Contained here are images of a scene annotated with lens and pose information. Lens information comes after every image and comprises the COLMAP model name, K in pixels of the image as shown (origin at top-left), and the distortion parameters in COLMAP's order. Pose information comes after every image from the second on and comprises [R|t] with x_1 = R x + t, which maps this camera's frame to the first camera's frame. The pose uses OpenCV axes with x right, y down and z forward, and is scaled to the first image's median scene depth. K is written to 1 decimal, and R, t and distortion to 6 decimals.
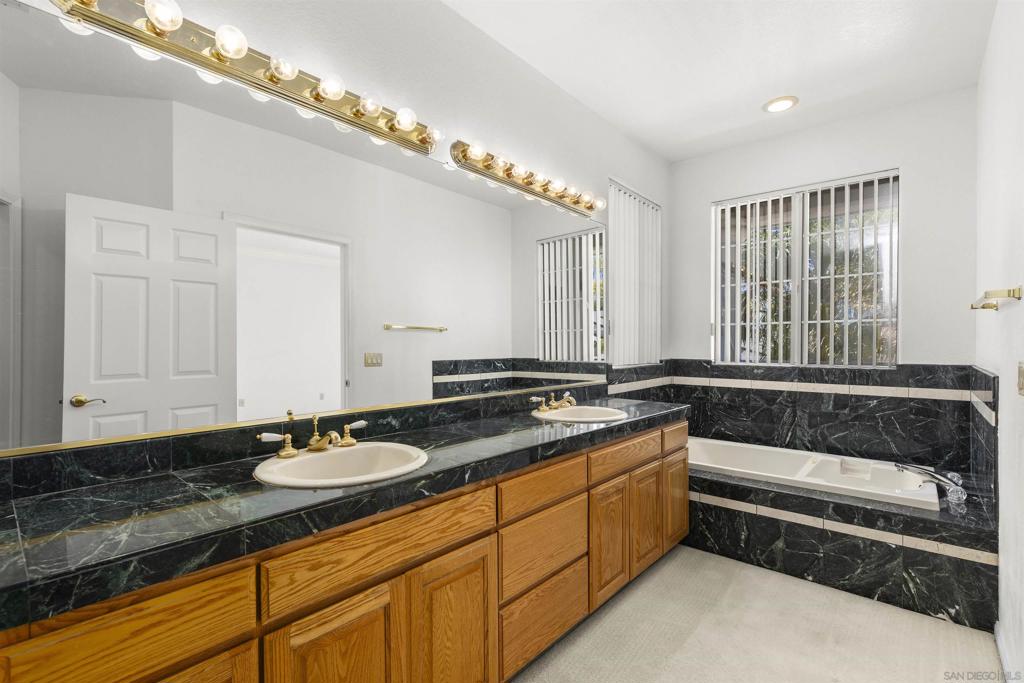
lens RADIAL K [[453.4, 0, 544.6], [0, 453.4, 345.4], [0, 0, 1]] dist [0.000700, -0.000055]
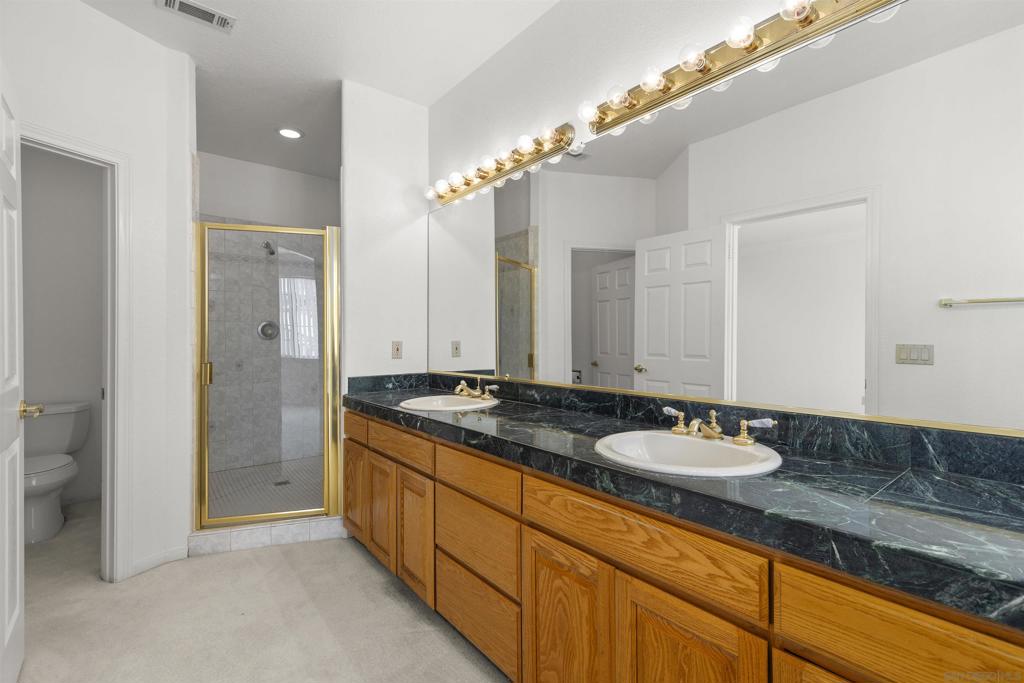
lens RADIAL K [[459.4, 0, 514.6], [0, 459.4, 340.7], [0, 0, 1]] dist [0.004454, -0.000235]
pose [[-0.204042, 0.003940, -0.978954, 0.666596], [0.001897, 0.999992, 0.003630, 0.014426], [0.978960, -0.001117, -0.204048, 0.910979]]
